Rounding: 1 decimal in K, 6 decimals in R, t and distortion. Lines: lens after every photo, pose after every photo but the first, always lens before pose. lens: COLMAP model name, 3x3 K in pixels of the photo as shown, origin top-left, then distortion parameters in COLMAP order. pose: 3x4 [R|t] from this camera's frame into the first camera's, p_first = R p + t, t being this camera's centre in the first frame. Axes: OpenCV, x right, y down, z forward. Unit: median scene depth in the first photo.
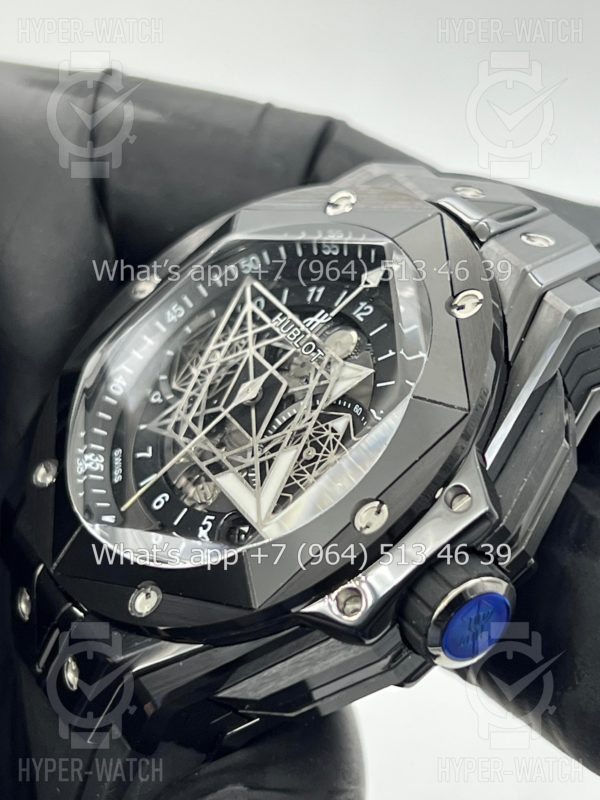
lens RADIAL K [[1852.5, 0, 297.3], [0, 1852.5, 401.0], [0, 0, 1]] dist [0.194219, 0.000000]
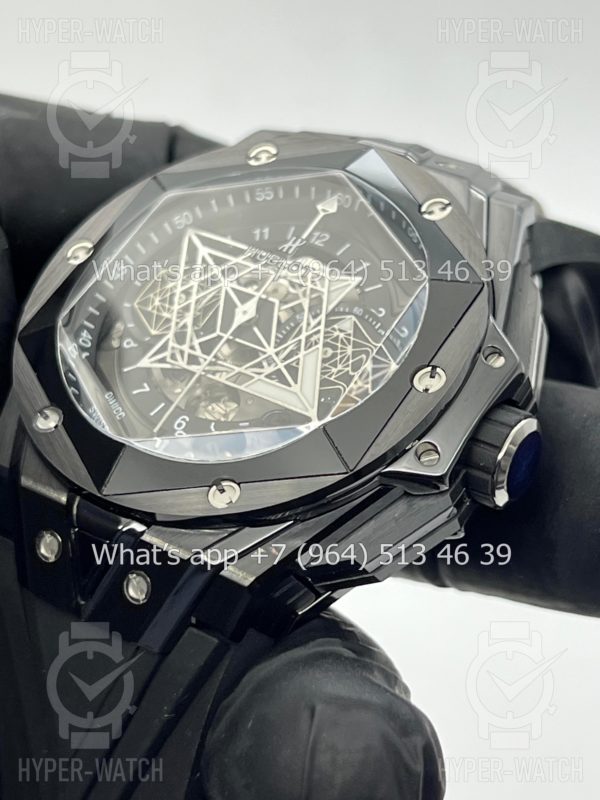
lens RADIAL K [[1852.5, 0, 299.8], [0, 1852.5, 399.8], [0, 0, 1]] dist [0.194219, 0.000000]
pose [[0.904789, -0.101286, 0.413640, -0.452619], [0.154873, 0.983057, -0.098051, 0.156610], [-0.396700, 0.152777, 0.905145, 0.008866]]
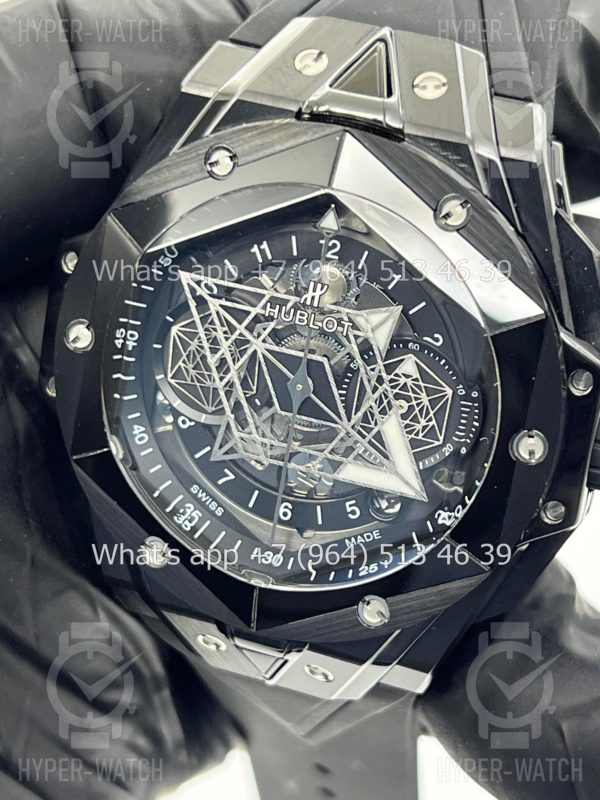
lens RADIAL K [[1852.5, 0, 304.1], [0, 1852.5, 396.9], [0, 0, 1]] dist [0.194219, 0.000000]
pose [[0.722132, -0.675793, 0.147747, -0.176595], [0.495177, 0.654134, 0.571759, -0.576493], [-0.483037, -0.339725, 0.807008, 0.183283]]
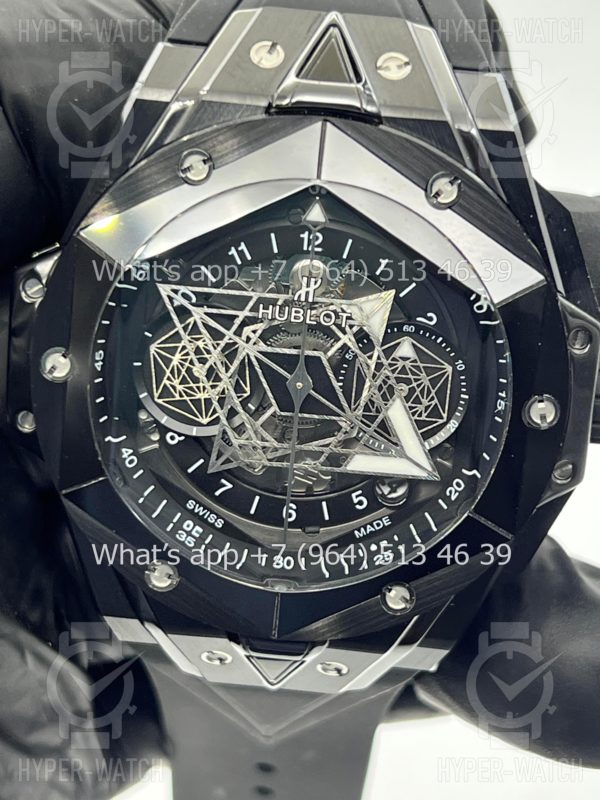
lens RADIAL K [[1852.5, 0, 297.4], [0, 1852.5, 392.8], [0, 0, 1]] dist [0.194219, 0.000000]
pose [[0.567283, -0.770919, 0.289610, -0.316408], [0.435192, 0.579189, 0.689309, -0.685654], [-0.699141, -0.264997, 0.664062, 0.341460]]
